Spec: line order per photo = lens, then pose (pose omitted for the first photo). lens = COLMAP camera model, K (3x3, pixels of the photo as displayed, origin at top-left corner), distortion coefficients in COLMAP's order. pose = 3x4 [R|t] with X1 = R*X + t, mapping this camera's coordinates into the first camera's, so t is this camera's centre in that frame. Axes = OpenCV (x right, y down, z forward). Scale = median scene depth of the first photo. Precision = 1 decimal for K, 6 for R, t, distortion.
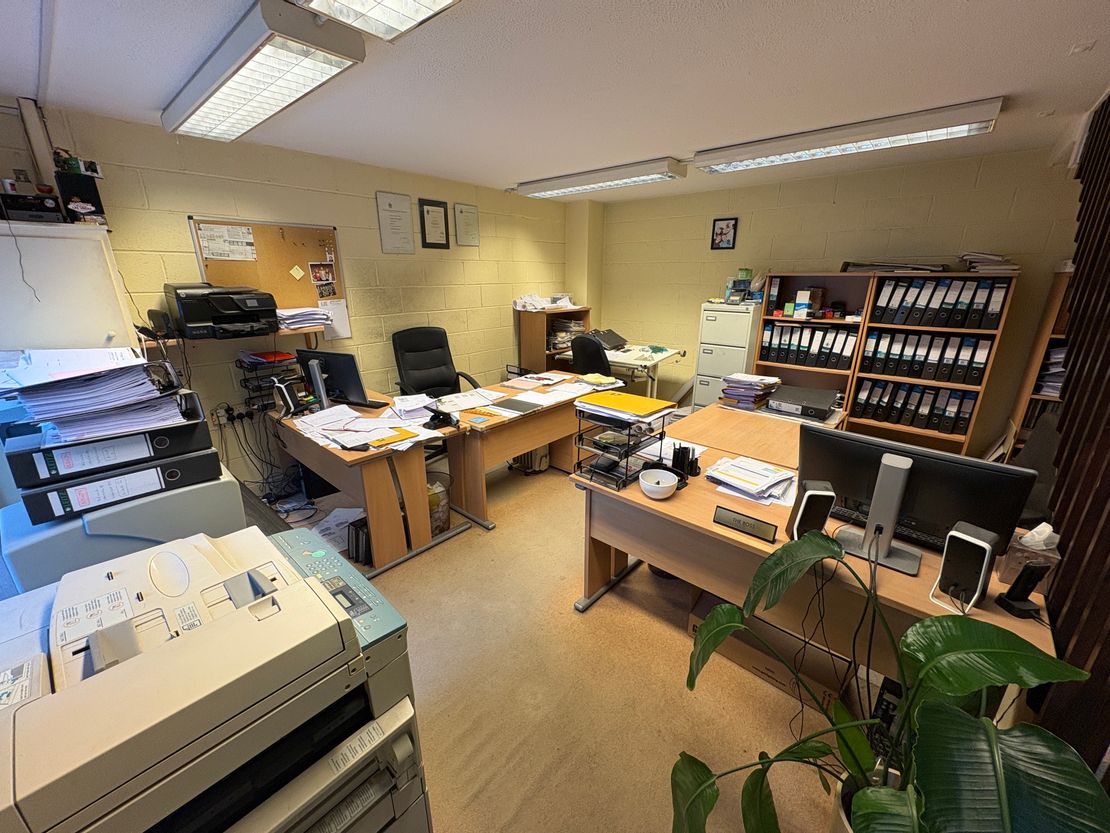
lens RADIAL K [[439.9, 0, 557.3], [0, 439.9, 418.7], [0, 0, 1]] dist [0.000737, 0.000101]
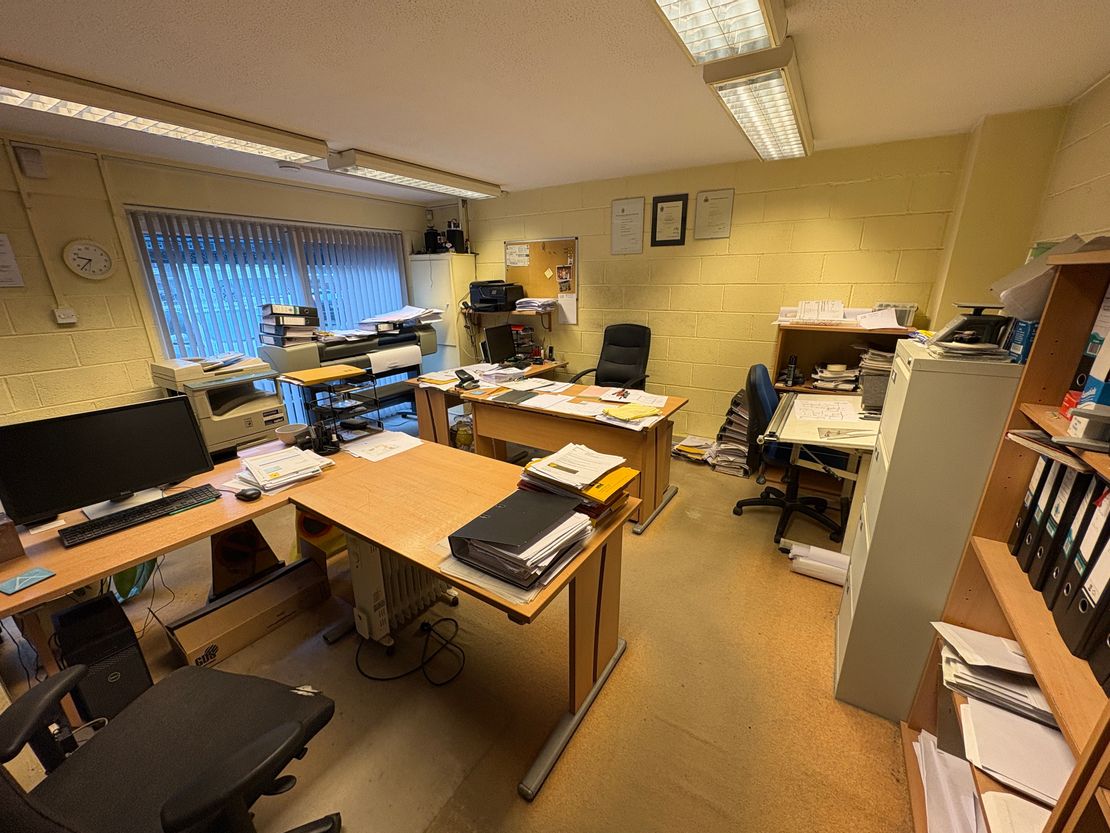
lens RADIAL K [[439.9, 0, 555.9], [0, 439.9, 414.8], [0, 0, 1]] dist [0.000737, 0.000101]
pose [[0.154795, 0.288327, -0.944937, 0.744299], [-0.301874, 0.924526, 0.232647, -0.211002], [0.940697, 0.249239, 0.230150, 0.689899]]
